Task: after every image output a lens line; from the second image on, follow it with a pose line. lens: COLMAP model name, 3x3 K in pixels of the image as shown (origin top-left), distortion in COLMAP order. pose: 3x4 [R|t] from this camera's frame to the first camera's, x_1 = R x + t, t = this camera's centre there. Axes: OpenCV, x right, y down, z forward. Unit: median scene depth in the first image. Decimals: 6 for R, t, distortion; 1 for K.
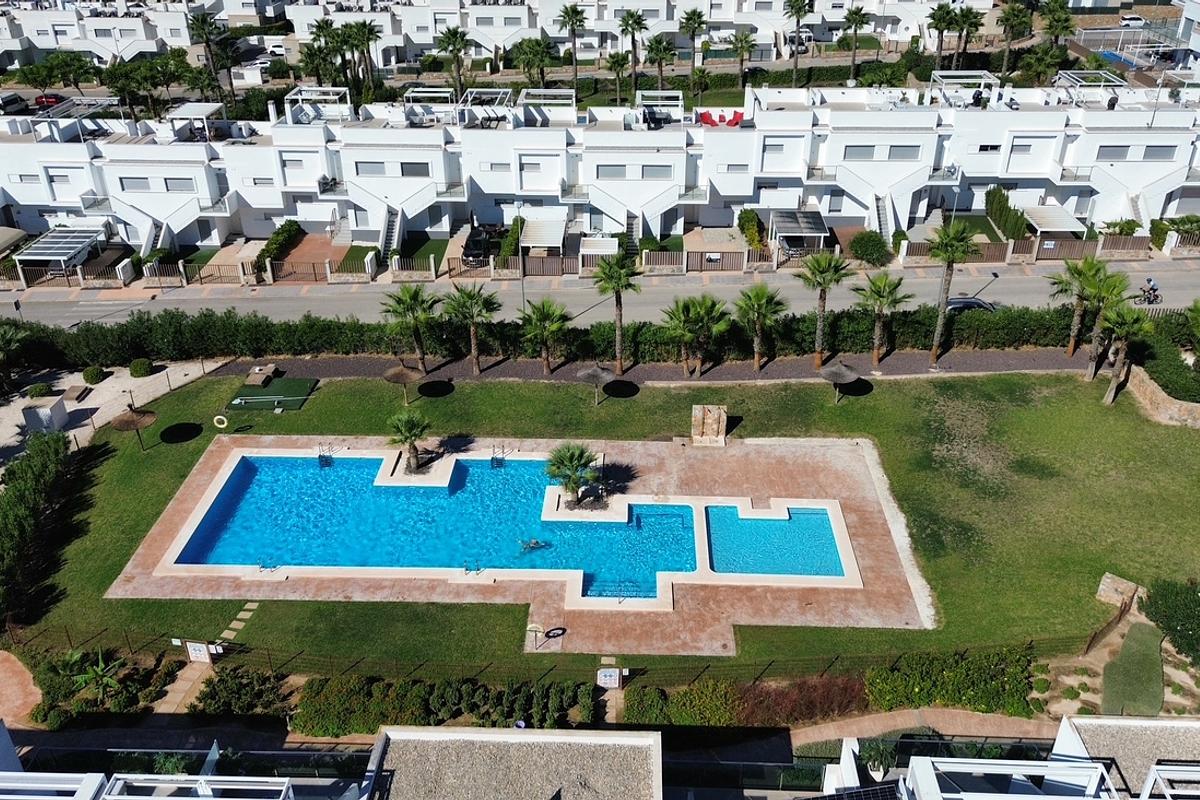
lens RADIAL K [[1012.3, 0, 599.5], [0, 1012.3, 391.7], [0, 0, 1]] dist [0.048735, -0.005364]
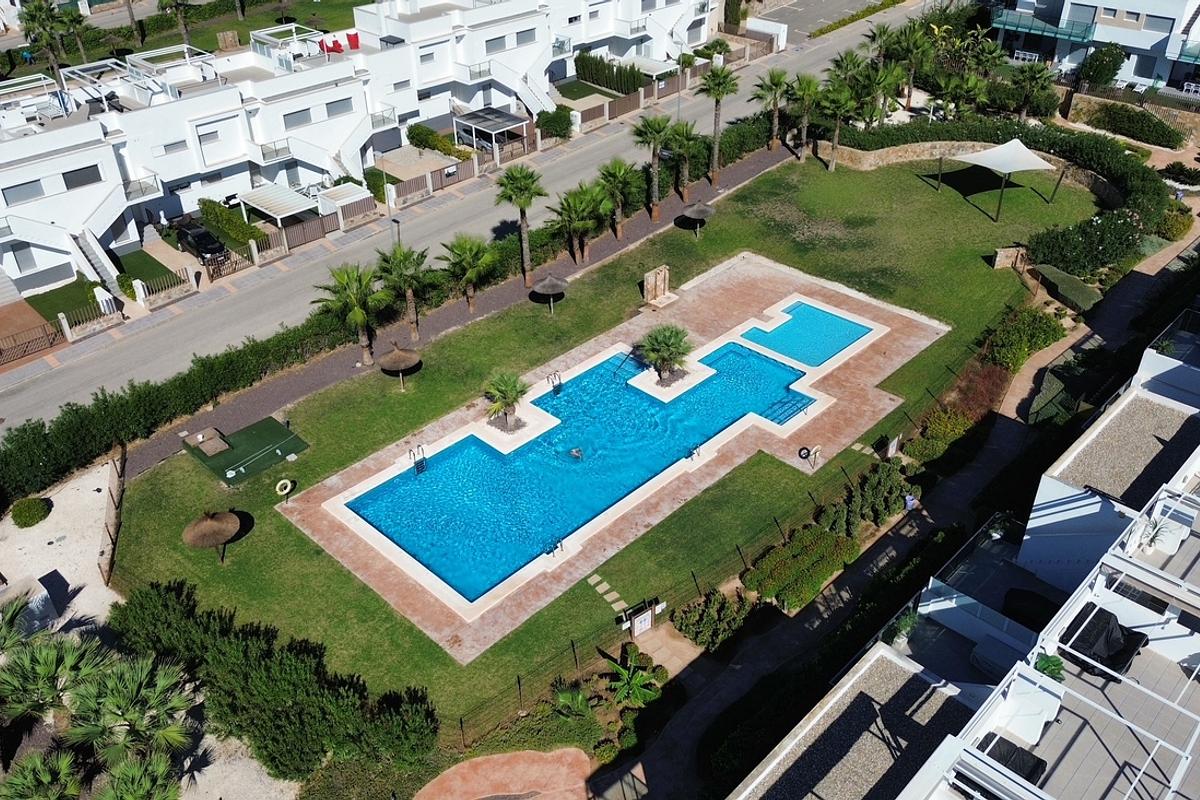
lens RADIAL K [[1012.3, 0, 599.5], [0, 1012.3, 391.7], [0, 0, 1]] dist [0.048735, -0.005364]
pose [[0.674150, -0.411869, 0.613095, -0.669080], [0.369939, 0.906749, 0.202363, -0.111633], [-0.639271, 0.090385, 0.763651, 0.199029]]
